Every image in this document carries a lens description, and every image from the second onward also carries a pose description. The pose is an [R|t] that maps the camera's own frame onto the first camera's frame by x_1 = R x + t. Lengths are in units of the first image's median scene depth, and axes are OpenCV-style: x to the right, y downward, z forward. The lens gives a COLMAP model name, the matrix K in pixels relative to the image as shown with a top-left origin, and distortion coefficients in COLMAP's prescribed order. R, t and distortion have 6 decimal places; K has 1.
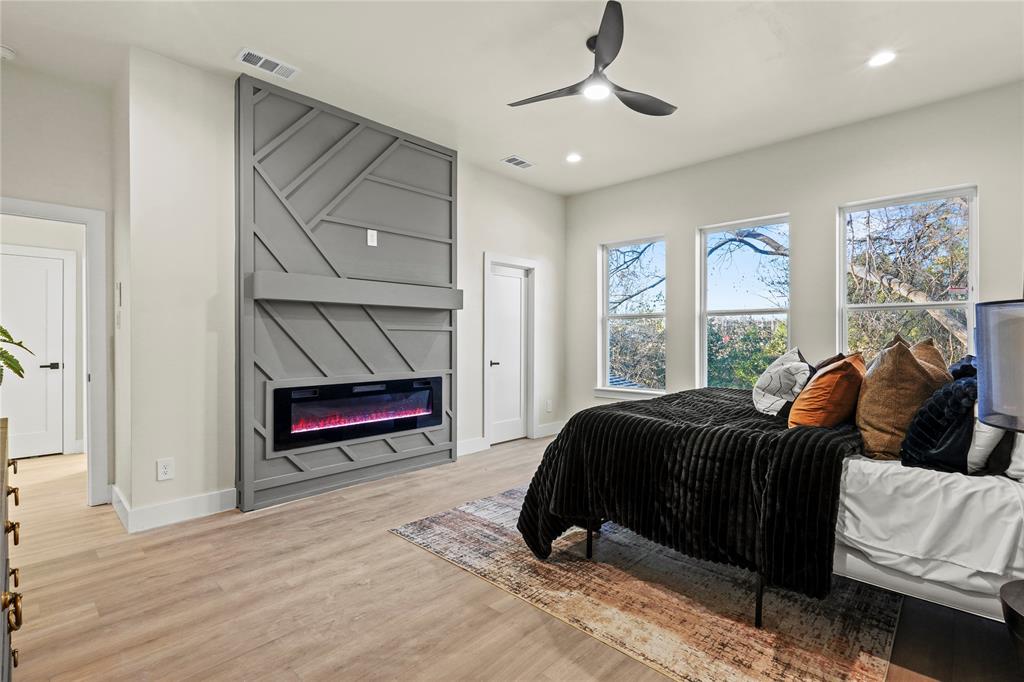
lens RADIAL K [[474.3, 0, 512.0], [0, 474.3, 338.2], [0, 0, 1]] dist [-0.003146, 0.000794]
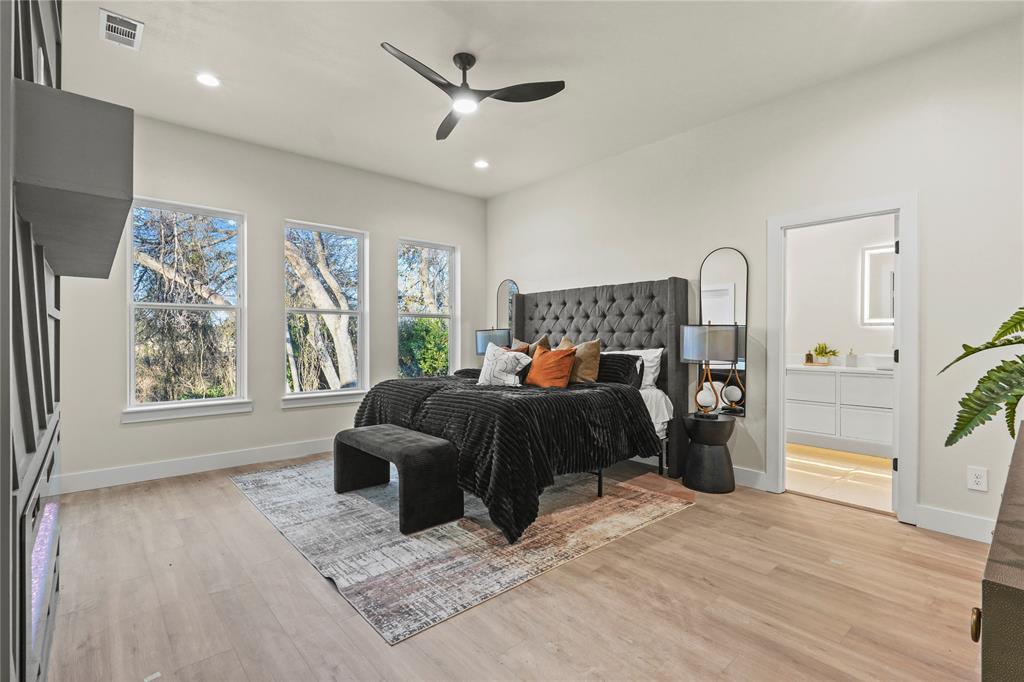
lens RADIAL K [[474.3, 0, 511.8], [0, 474.3, 341.9], [0, 0, 1]] dist [-0.003146, 0.000794]
pose [[0.080628, -0.011572, 0.996677, -1.054704], [-0.000748, 0.999932, 0.011671, 0.000543], [-0.996744, -0.001687, 0.080614, 0.971145]]
